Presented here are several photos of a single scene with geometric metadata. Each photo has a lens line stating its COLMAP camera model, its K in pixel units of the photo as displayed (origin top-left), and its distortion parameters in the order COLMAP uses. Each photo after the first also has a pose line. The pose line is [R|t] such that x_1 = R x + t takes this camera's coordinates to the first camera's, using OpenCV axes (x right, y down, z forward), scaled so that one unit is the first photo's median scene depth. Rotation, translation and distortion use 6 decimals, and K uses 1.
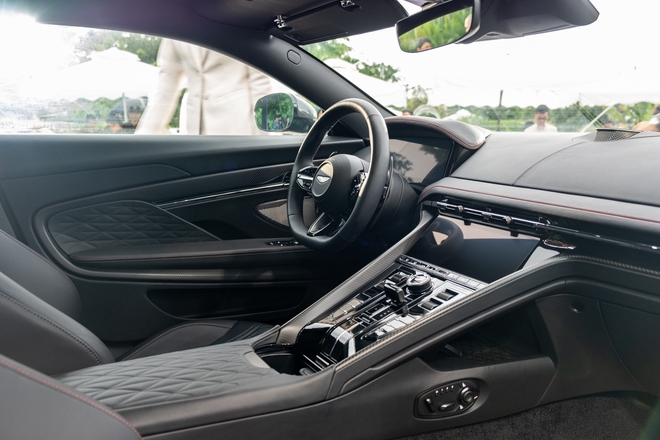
lens RADIAL K [[588.5, 0, 328.8], [0, 588.5, 224.4], [0, 0, 1]] dist [0.020534, -0.000938]
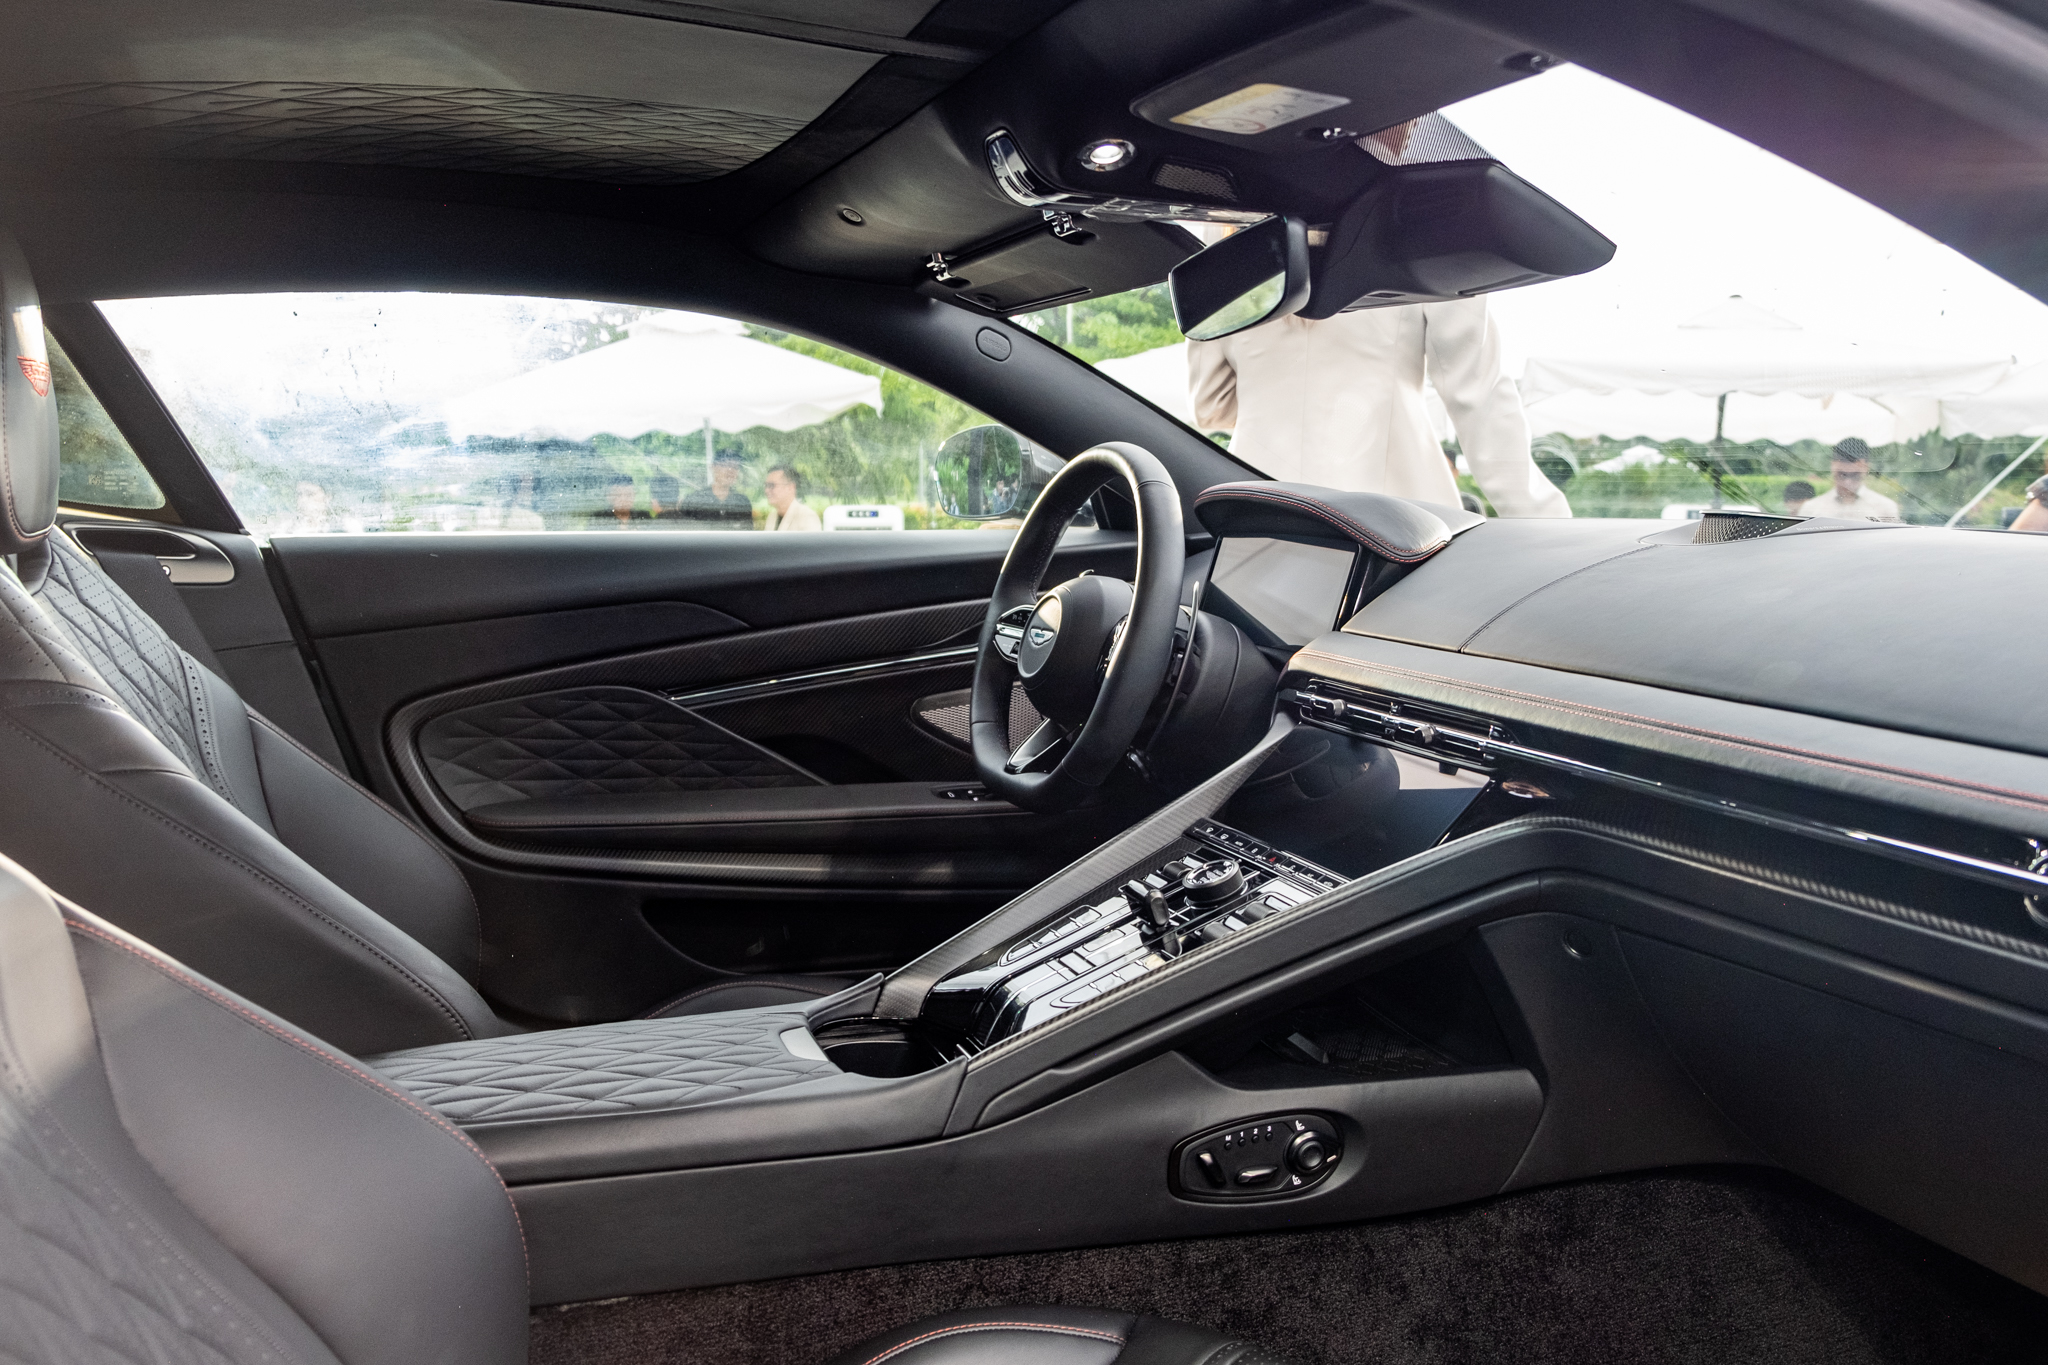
lens RADIAL K [[1576.8, 0, 1023.7], [0, 1576.8, 674.5], [0, 0, 1]] dist [0.006084, 0.002609]
pose [[0.992101, 0.003854, -0.125384, 0.145603], [-0.010675, 0.998496, -0.053775, 0.012552], [0.124988, 0.054688, 0.990650, -0.125545]]
